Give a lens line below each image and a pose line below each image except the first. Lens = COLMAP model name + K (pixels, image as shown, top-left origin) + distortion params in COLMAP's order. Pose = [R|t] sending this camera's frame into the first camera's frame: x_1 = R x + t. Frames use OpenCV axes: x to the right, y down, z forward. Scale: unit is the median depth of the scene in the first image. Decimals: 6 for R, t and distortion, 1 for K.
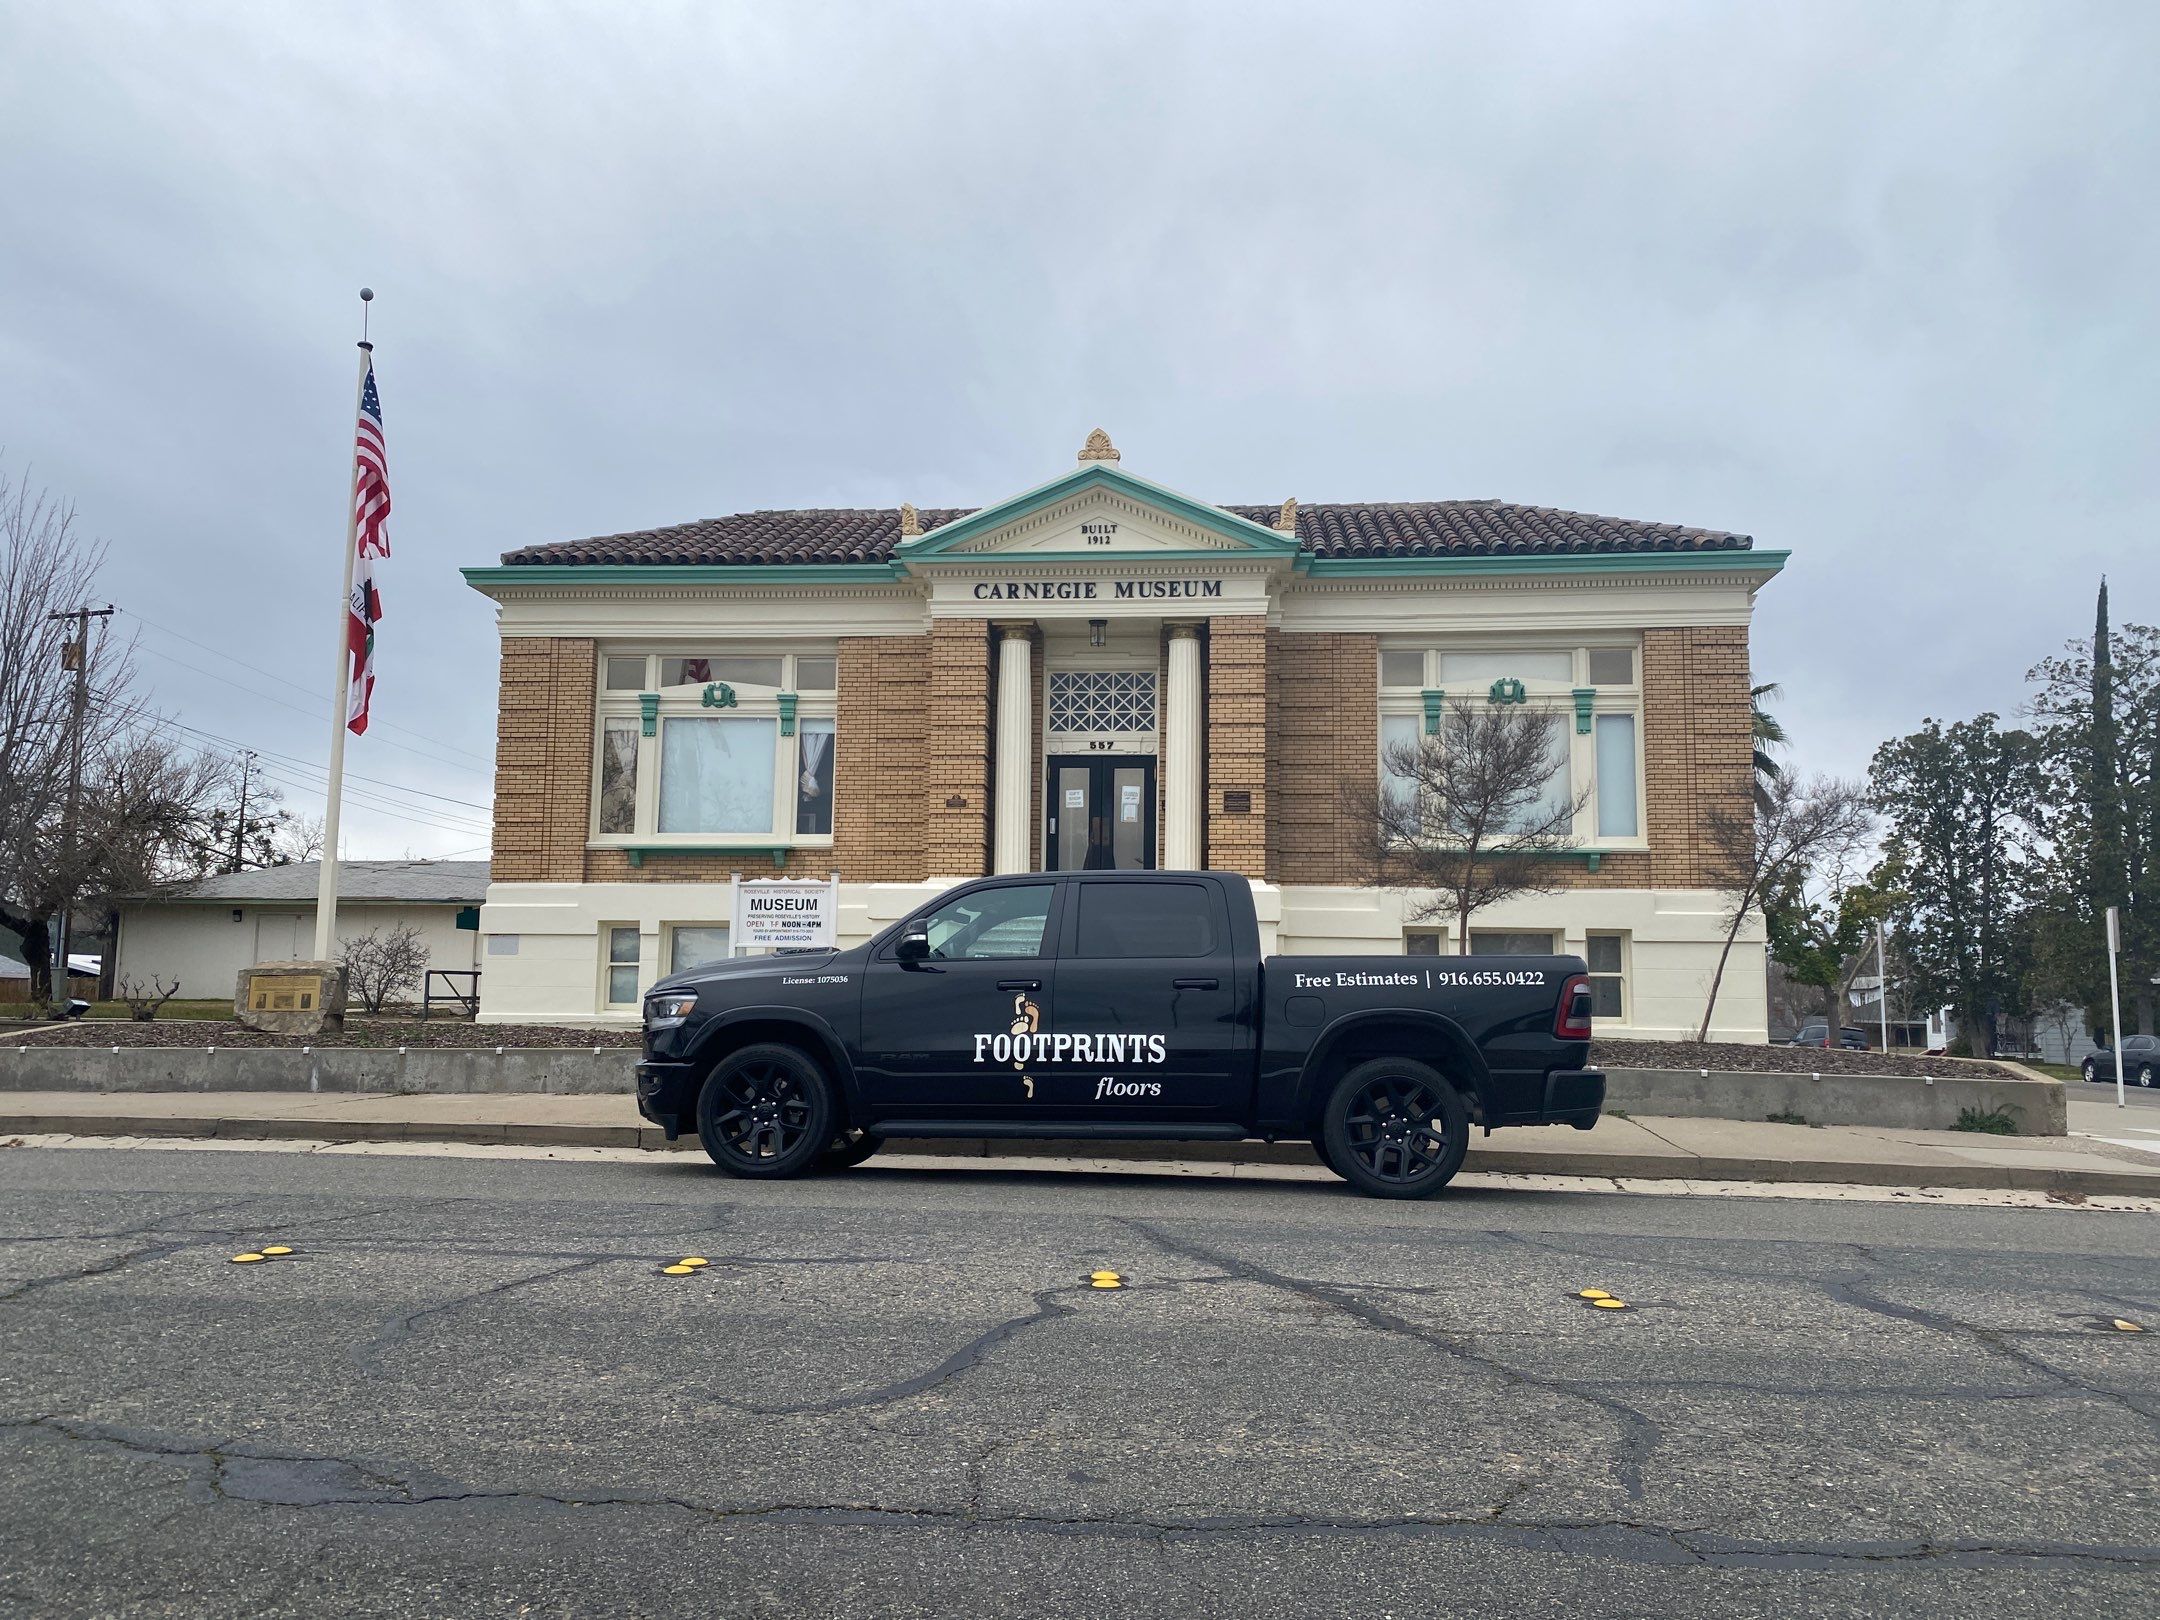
lens RADIAL K [[1653.4, 0, 1082.0], [0, 1653.4, 816.0], [0, 0, 1]] dist [0.032876, -0.040460]
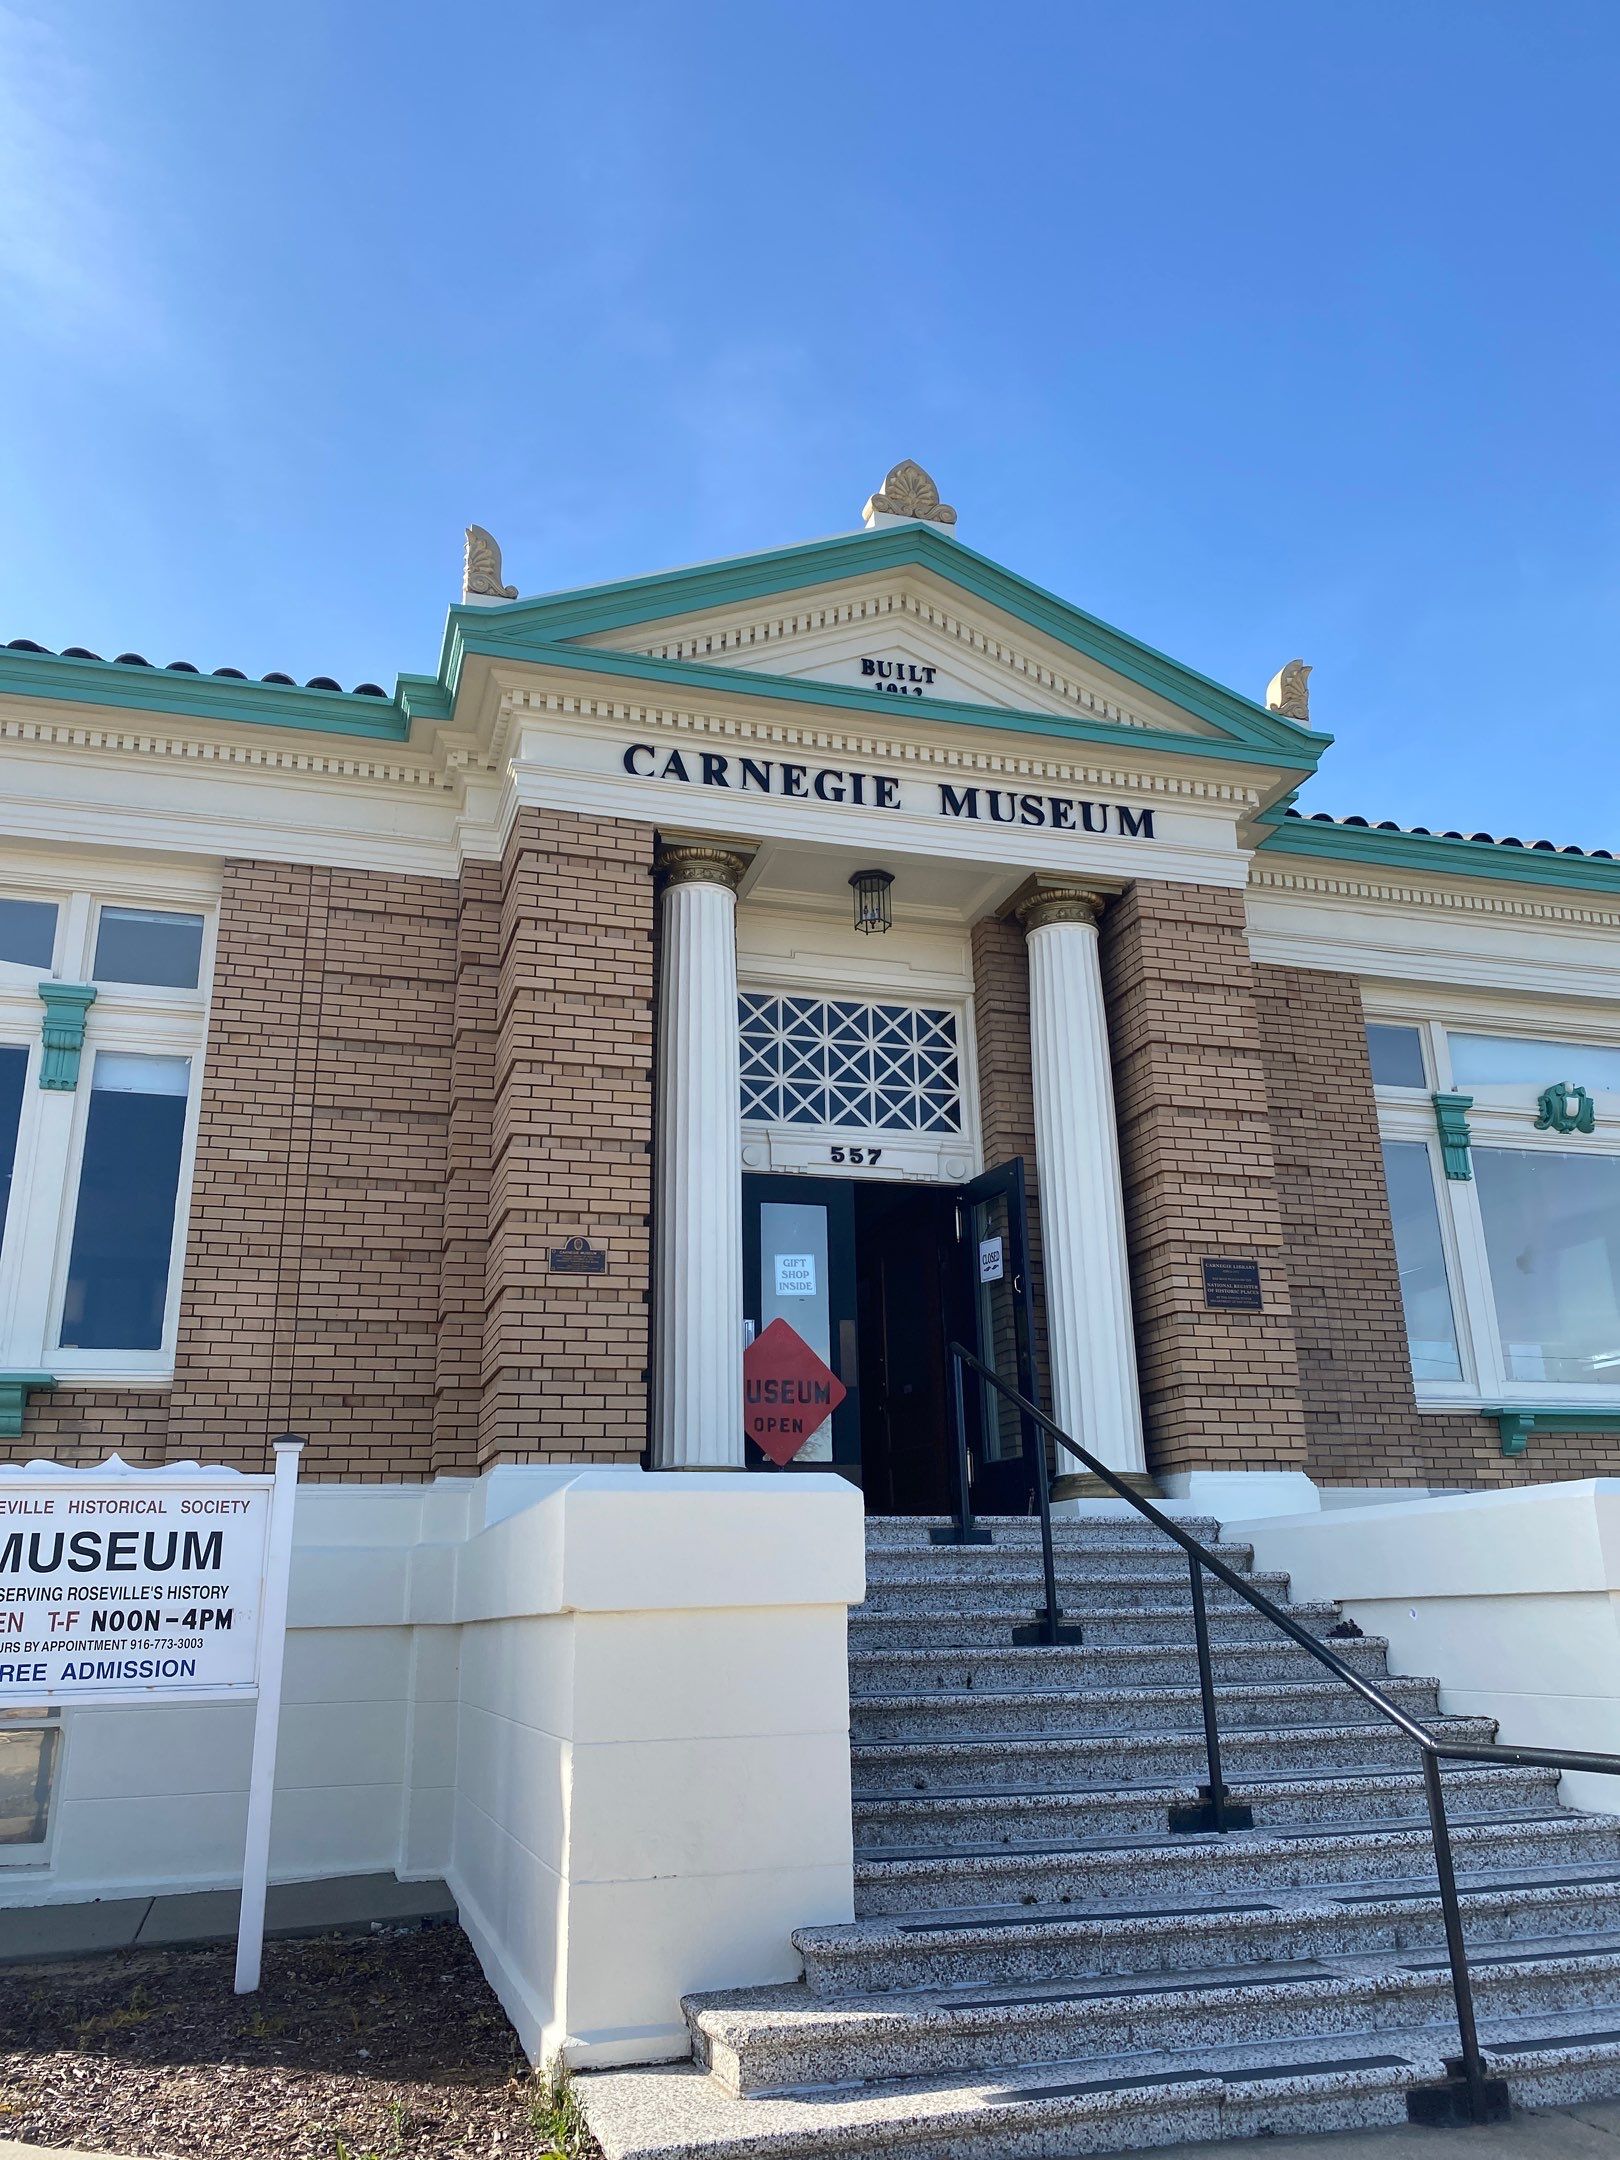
lens RADIAL K [[1653.4, 0, 809.1], [0, 1653.4, 1062.5], [0, 0, 1]] dist [0.032876, -0.040460]
pose [[0.927481, 0.090931, 0.362643, -0.166549], [-0.011877, 0.976649, -0.214514, 0.028217], [-0.373681, 0.194651, 0.906903, 0.619188]]
